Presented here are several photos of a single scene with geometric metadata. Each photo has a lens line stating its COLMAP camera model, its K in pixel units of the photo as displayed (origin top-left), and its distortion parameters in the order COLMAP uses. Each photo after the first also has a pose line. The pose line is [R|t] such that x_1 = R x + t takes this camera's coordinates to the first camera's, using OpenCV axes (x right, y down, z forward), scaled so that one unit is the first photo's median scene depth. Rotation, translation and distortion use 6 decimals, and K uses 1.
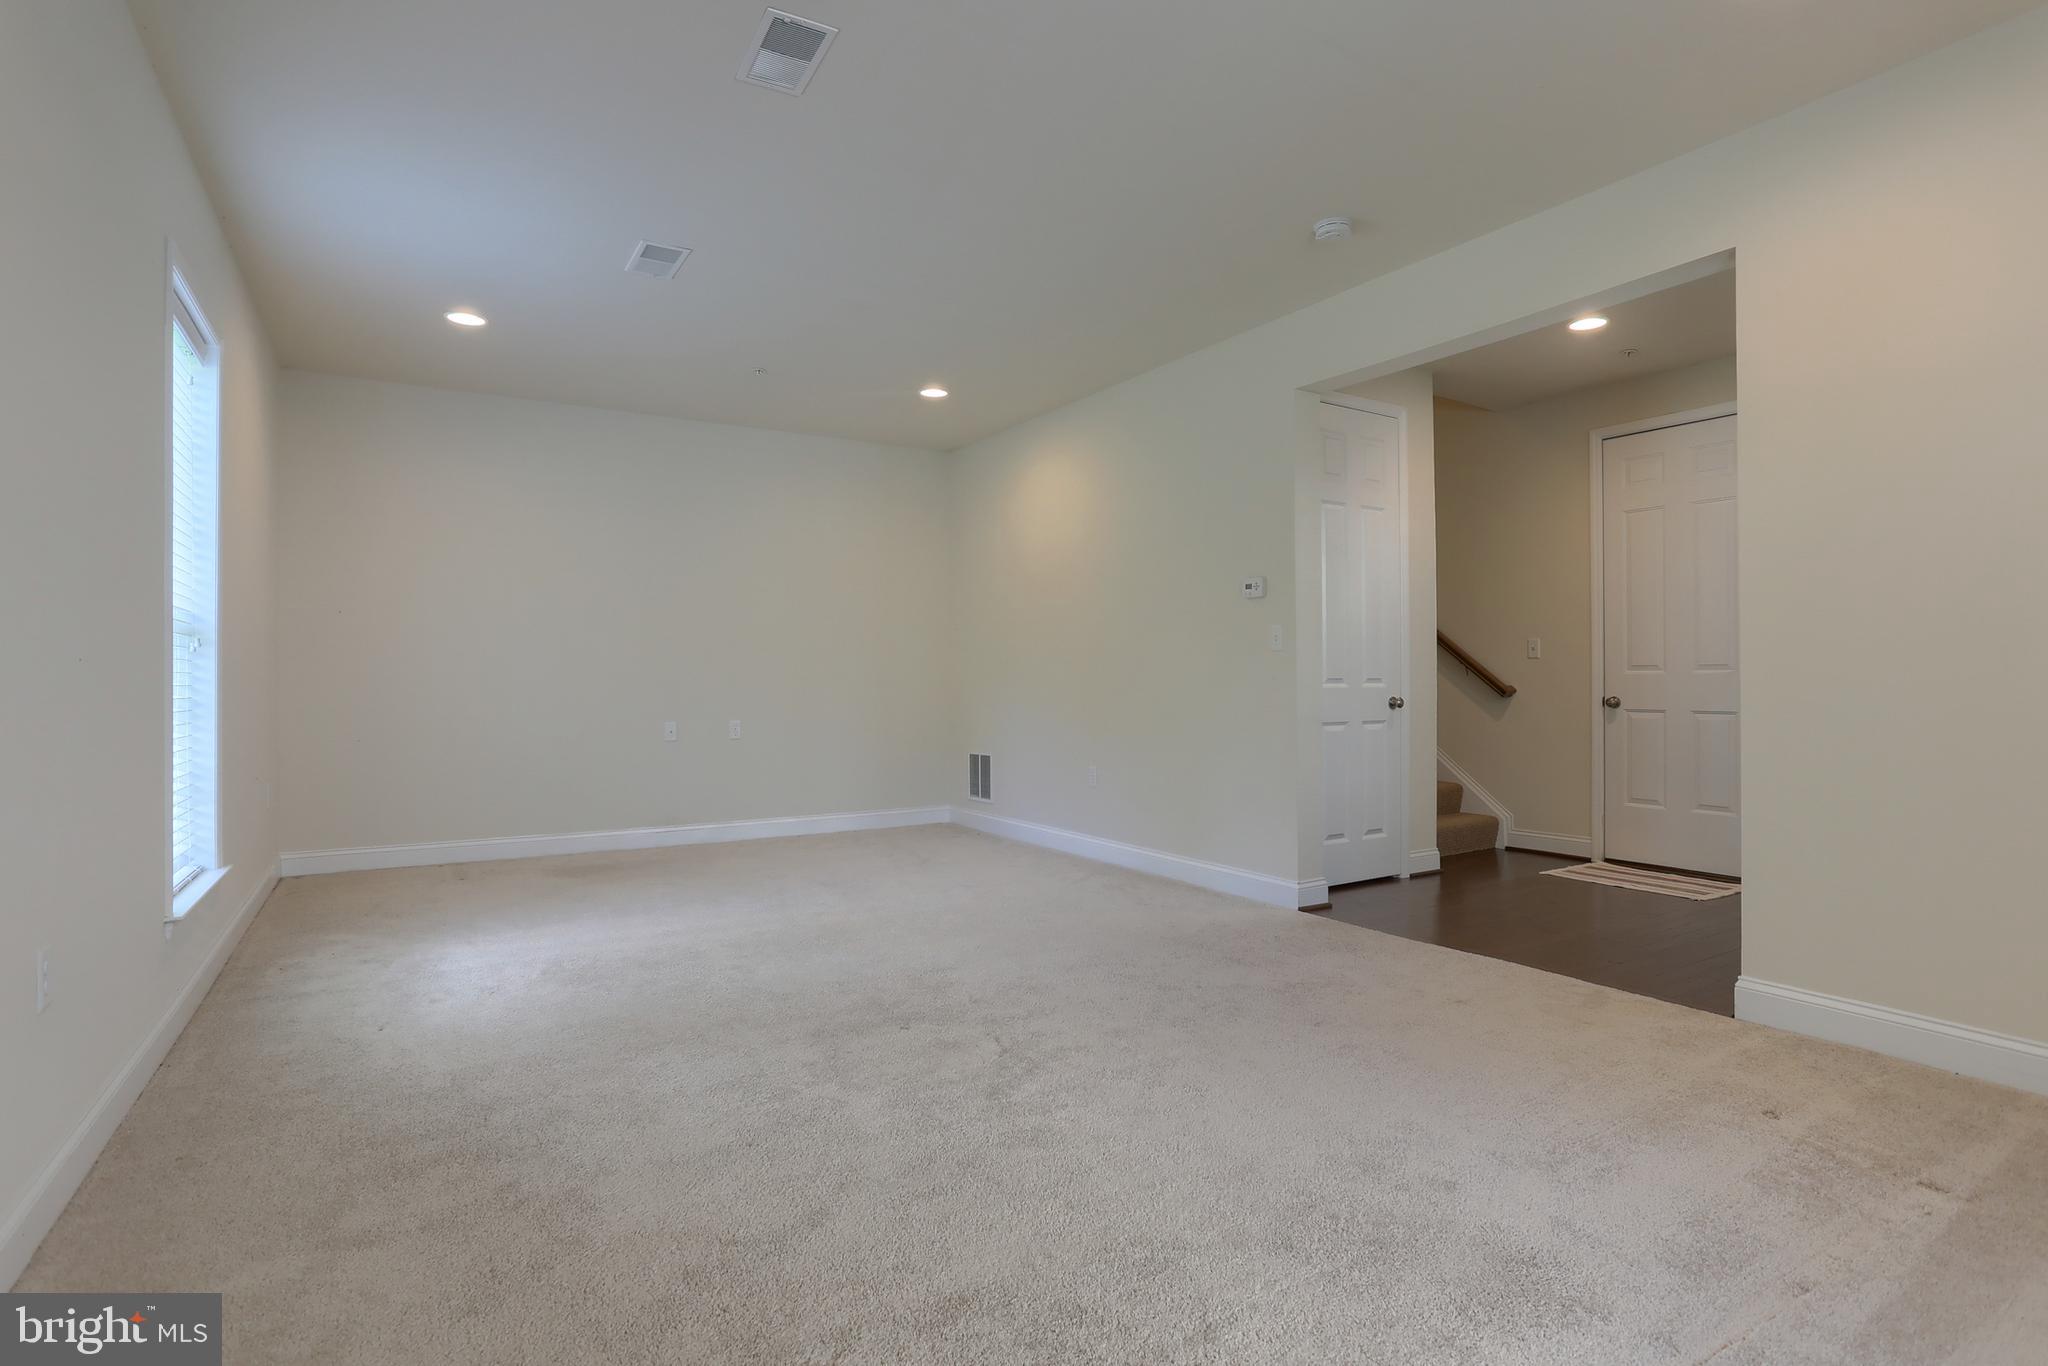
lens RADIAL K [[1024.3, 0, 1014.4], [0, 1024.3, 677.9], [0, 0, 1]] dist [-0.002205, -0.000326]
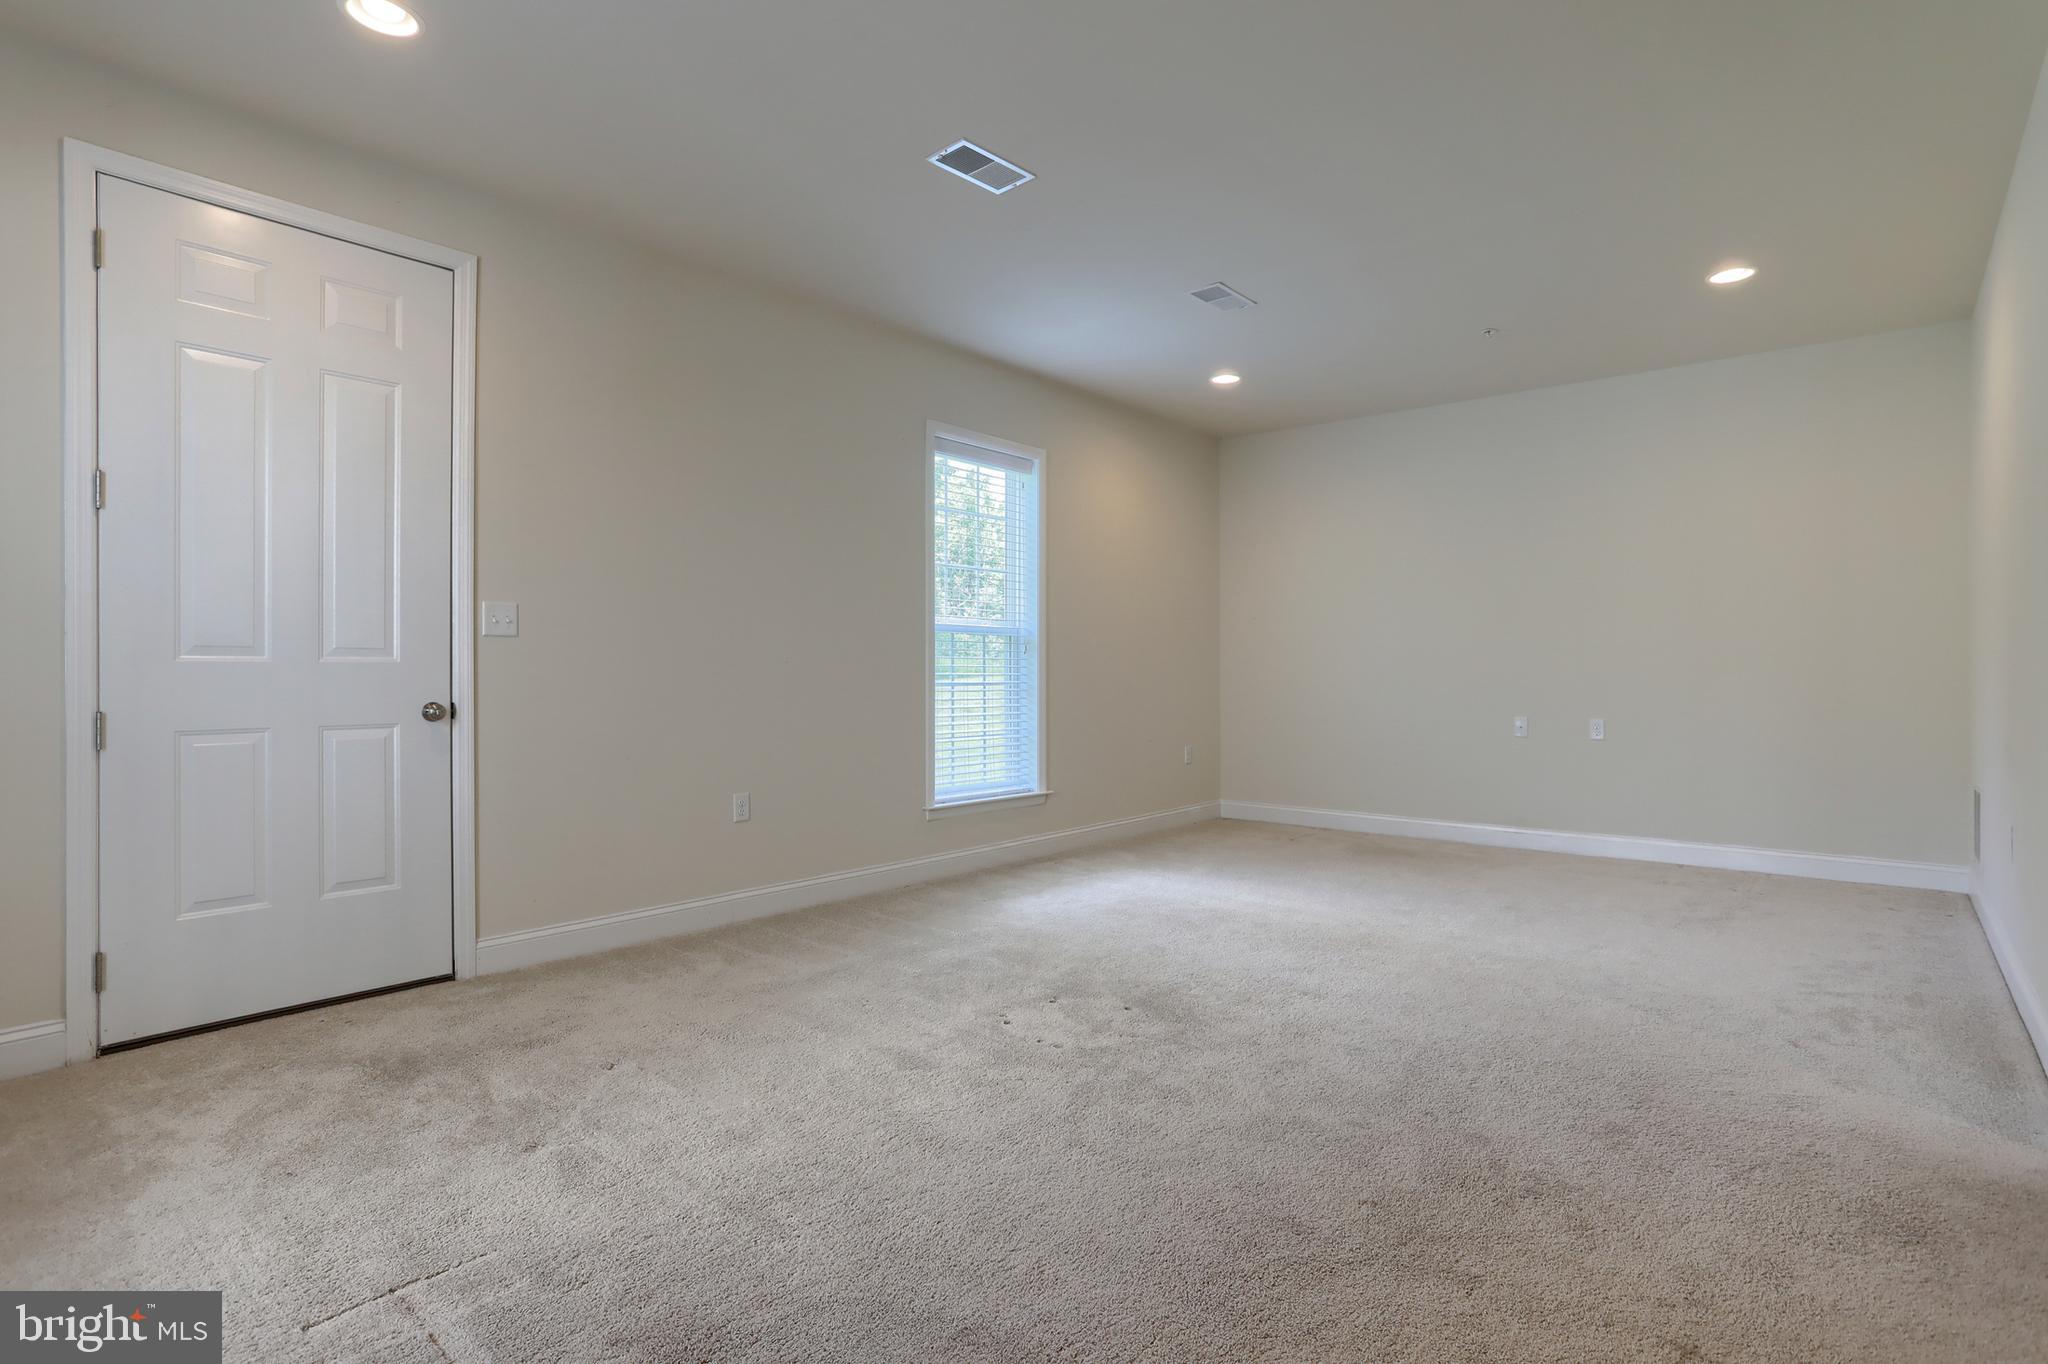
lens RADIAL K [[1024.3, 0, 1014.4], [0, 1024.3, 676.9], [0, 0, 1]] dist [-0.002205, -0.000326]
pose [[0.307955, 0.014185, -0.951295, 0.451238], [0.002283, 0.999875, 0.015648, -0.009769], [0.951398, -0.006991, 0.307884, 0.300736]]
